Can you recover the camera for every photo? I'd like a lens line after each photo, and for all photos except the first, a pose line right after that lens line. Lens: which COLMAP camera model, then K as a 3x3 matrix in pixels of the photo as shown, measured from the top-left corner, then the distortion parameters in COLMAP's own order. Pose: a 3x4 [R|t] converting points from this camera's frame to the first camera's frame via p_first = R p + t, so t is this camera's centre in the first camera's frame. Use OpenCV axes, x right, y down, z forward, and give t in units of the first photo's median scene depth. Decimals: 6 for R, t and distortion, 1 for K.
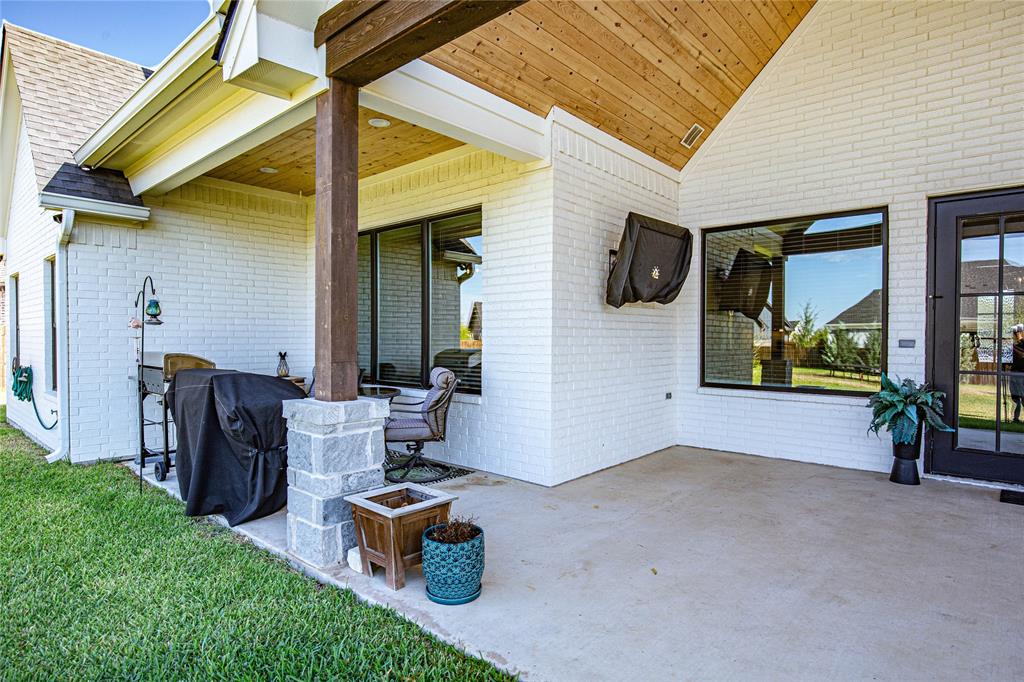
lens RADIAL K [[559.7, 0, 512.0], [0, 559.7, 341.0], [0, 0, 1]] dist [-0.004698, -0.000373]
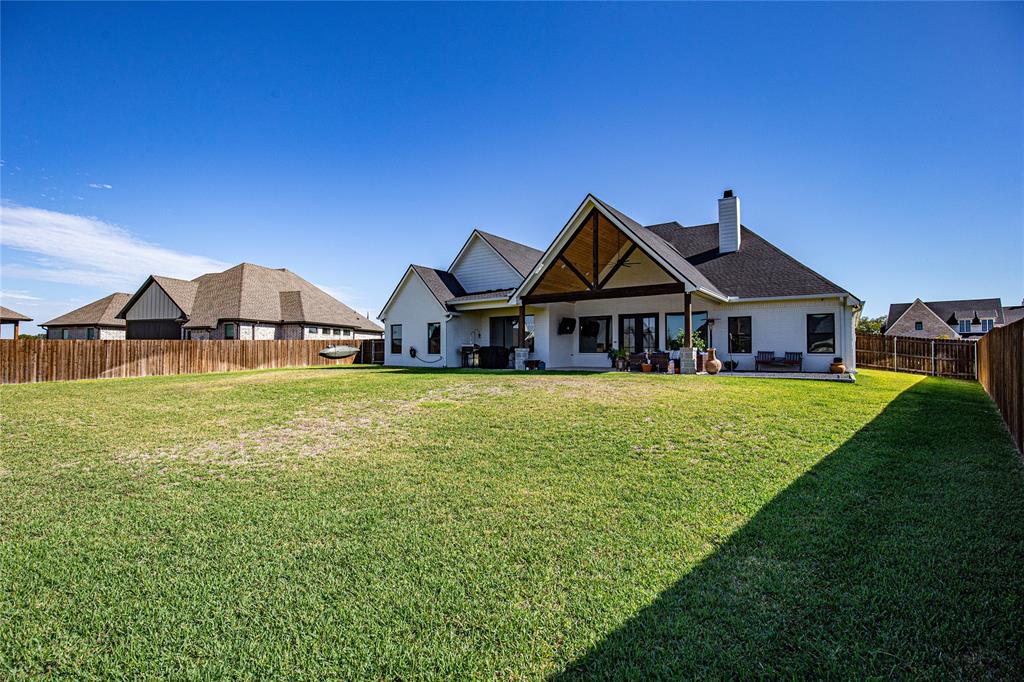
lens RADIAL K [[469.7, 0, 506.6], [0, 469.7, 341.7], [0, 0, 1]] dist [-0.034873, 0.007994]
pose [[0.997538, -0.000218, 0.070130, -0.614405], [0.002427, 0.999503, -0.031417, 0.136145], [-0.070089, 0.031510, 0.997043, -3.297069]]
